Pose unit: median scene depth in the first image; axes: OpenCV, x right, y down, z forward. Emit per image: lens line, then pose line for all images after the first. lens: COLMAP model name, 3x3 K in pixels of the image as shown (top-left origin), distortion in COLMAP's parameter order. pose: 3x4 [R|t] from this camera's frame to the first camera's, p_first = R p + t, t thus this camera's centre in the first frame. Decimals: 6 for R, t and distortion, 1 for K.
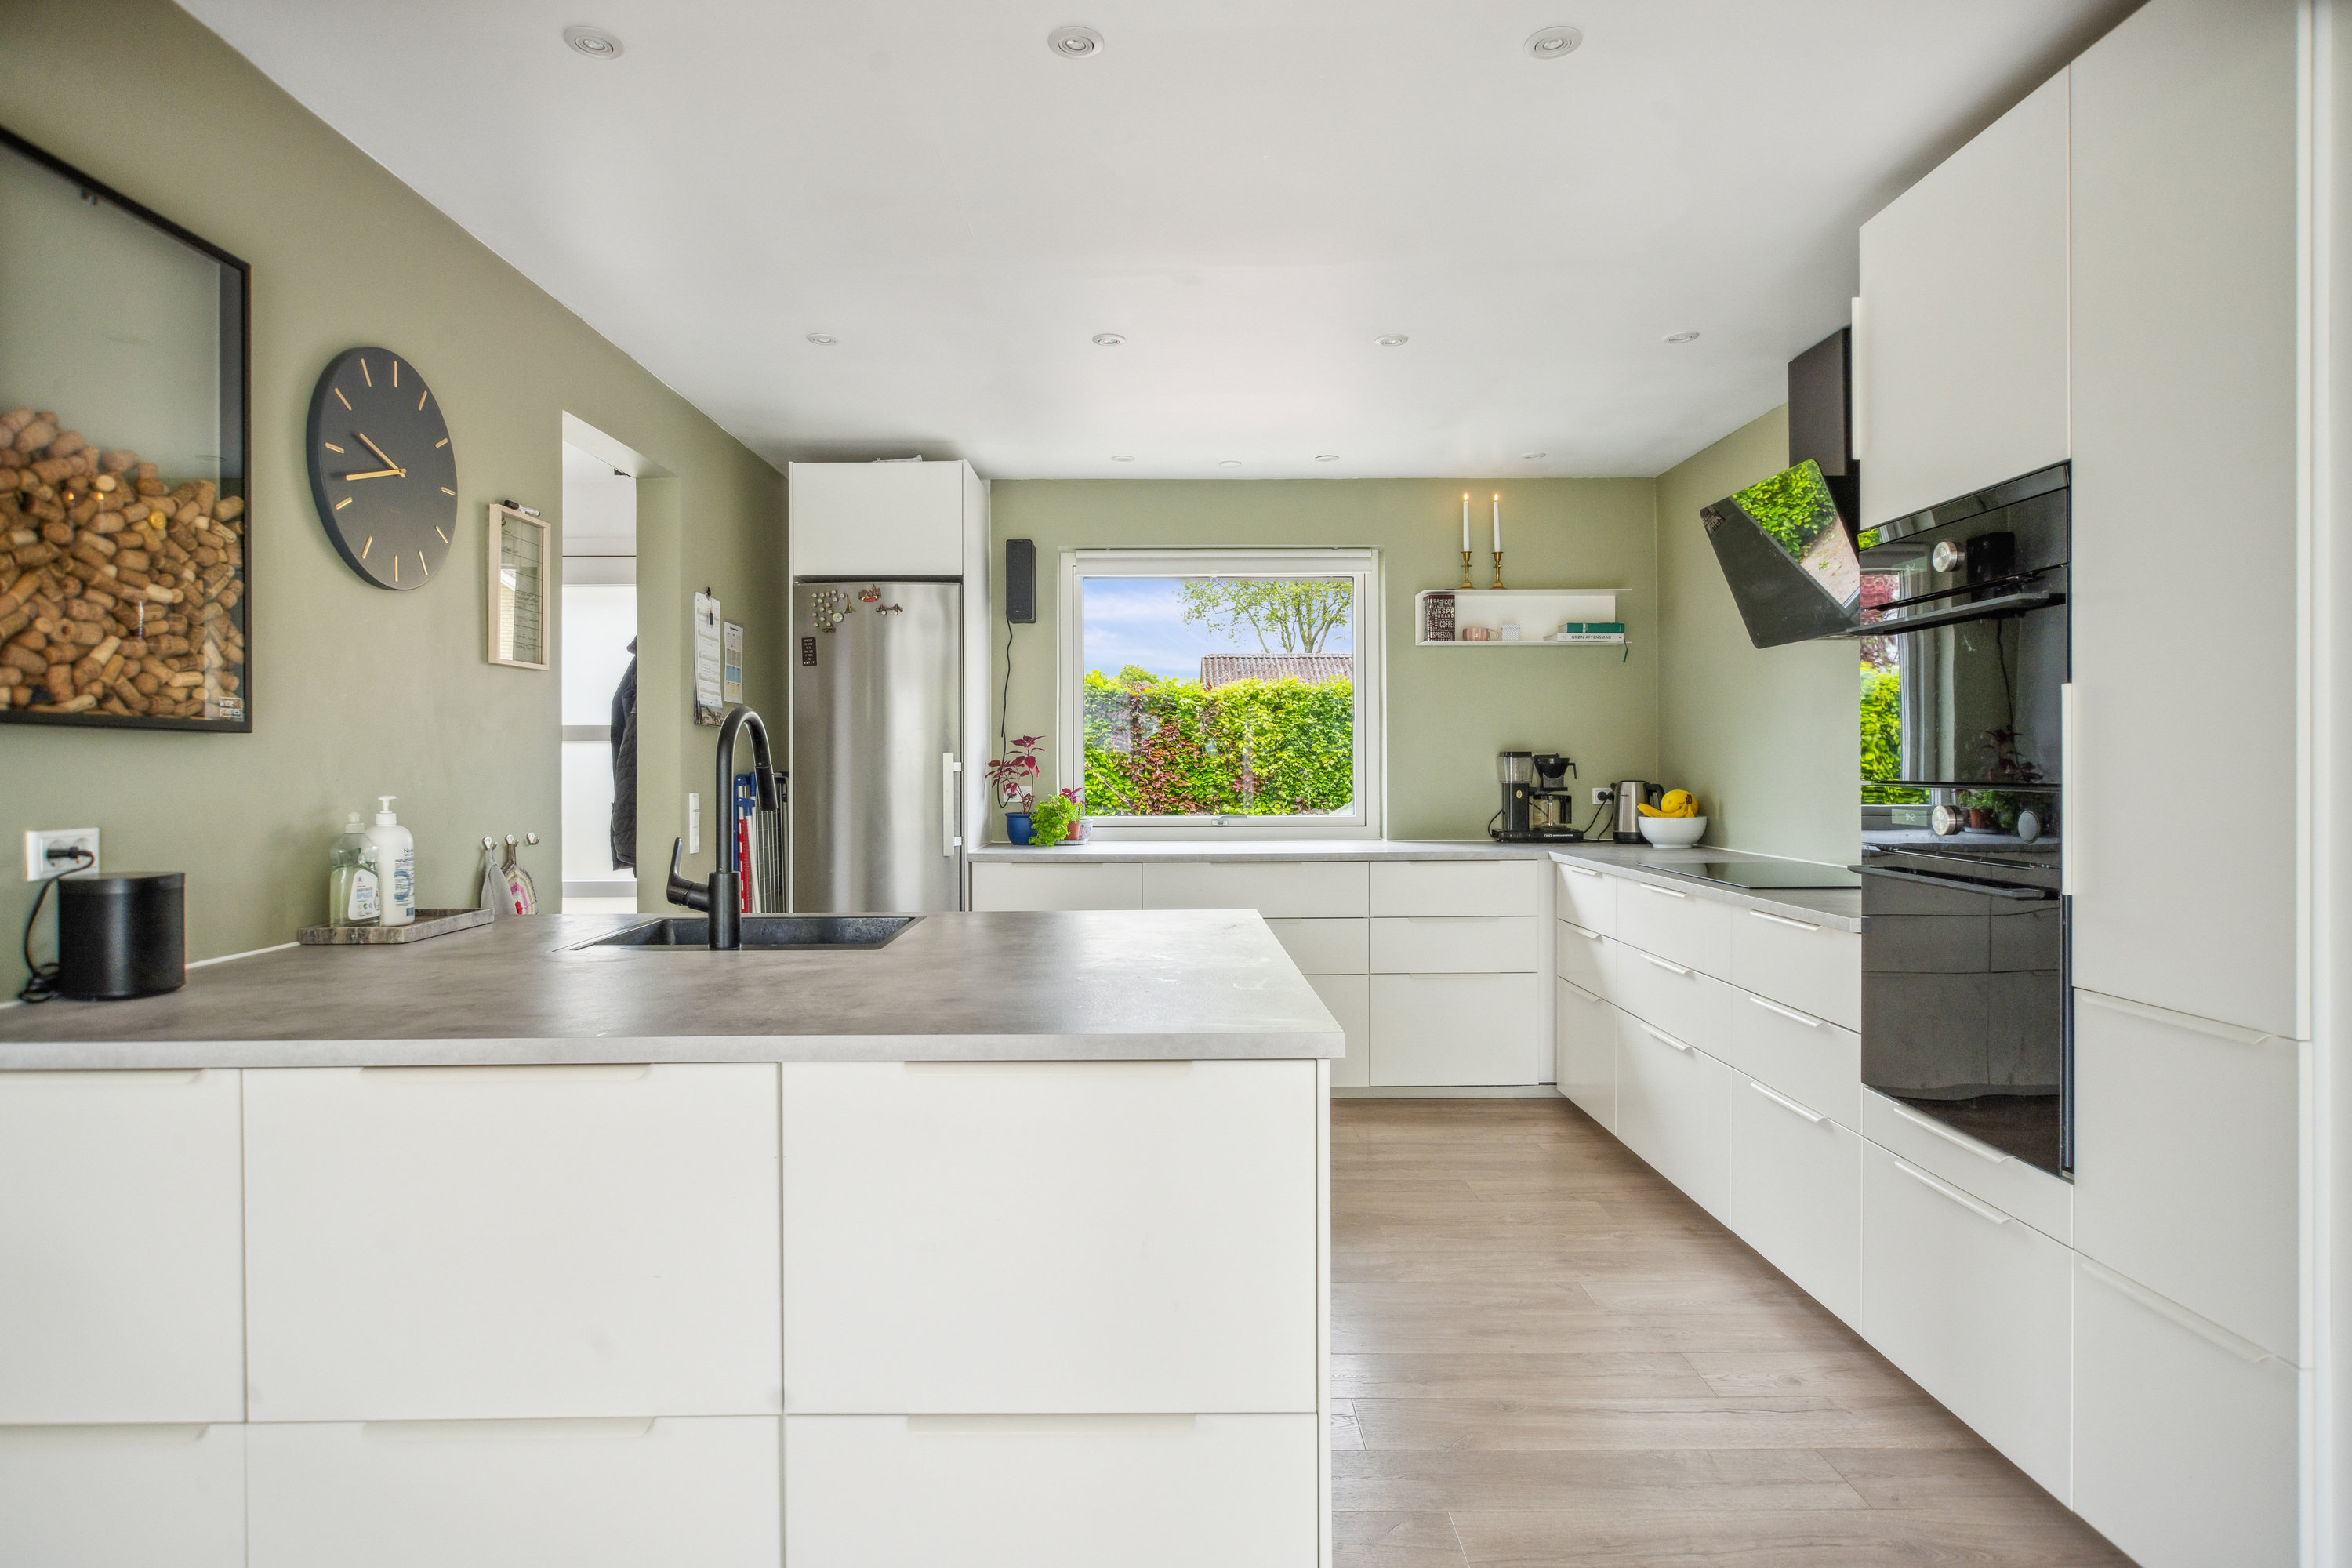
lens RADIAL K [[1301.8, 0, 1176.5], [0, 1301.8, 769.9], [0, 0, 1]] dist [-0.016118, 0.000310]
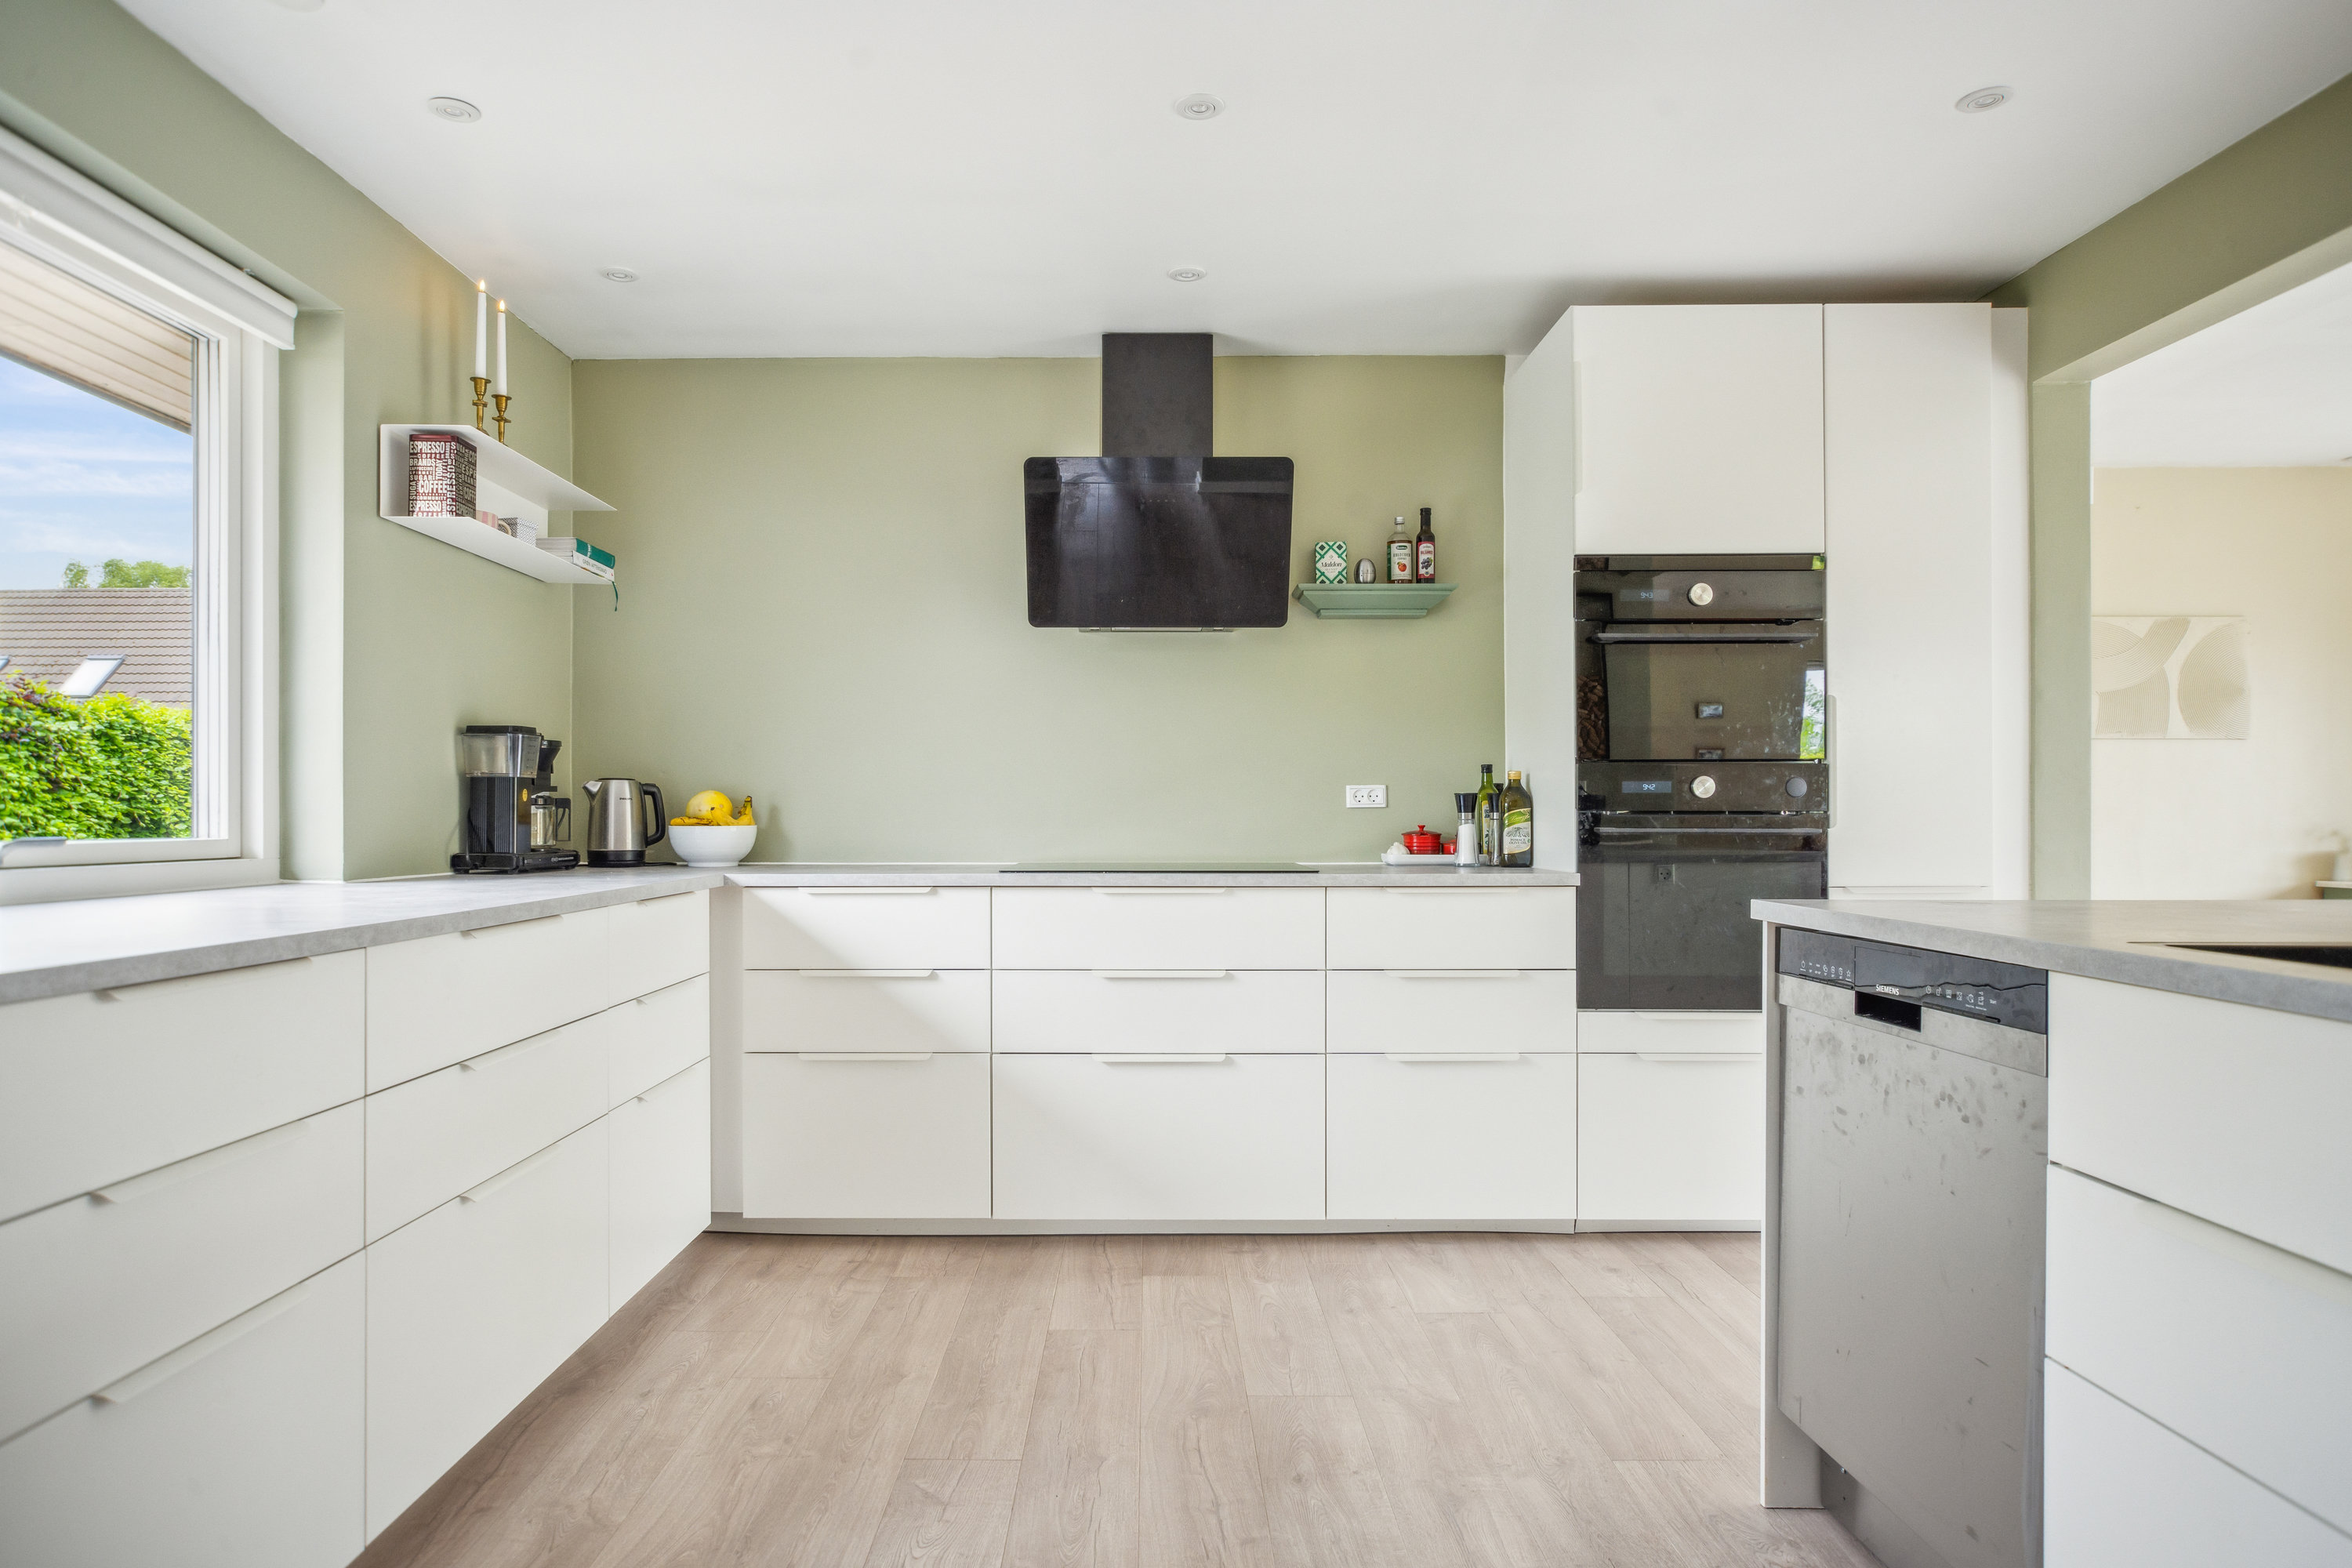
lens RADIAL K [[1301.8, 0, 1176.3], [0, 1301.8, 807.0], [0, 0, 1]] dist [-0.016118, 0.000310]
pose [[0.032724, 0.001778, 0.999463, -0.534504], [0.002817, 0.999994, -0.001871, 0.040621], [-0.999460, 0.002876, 0.032719, 1.019463]]
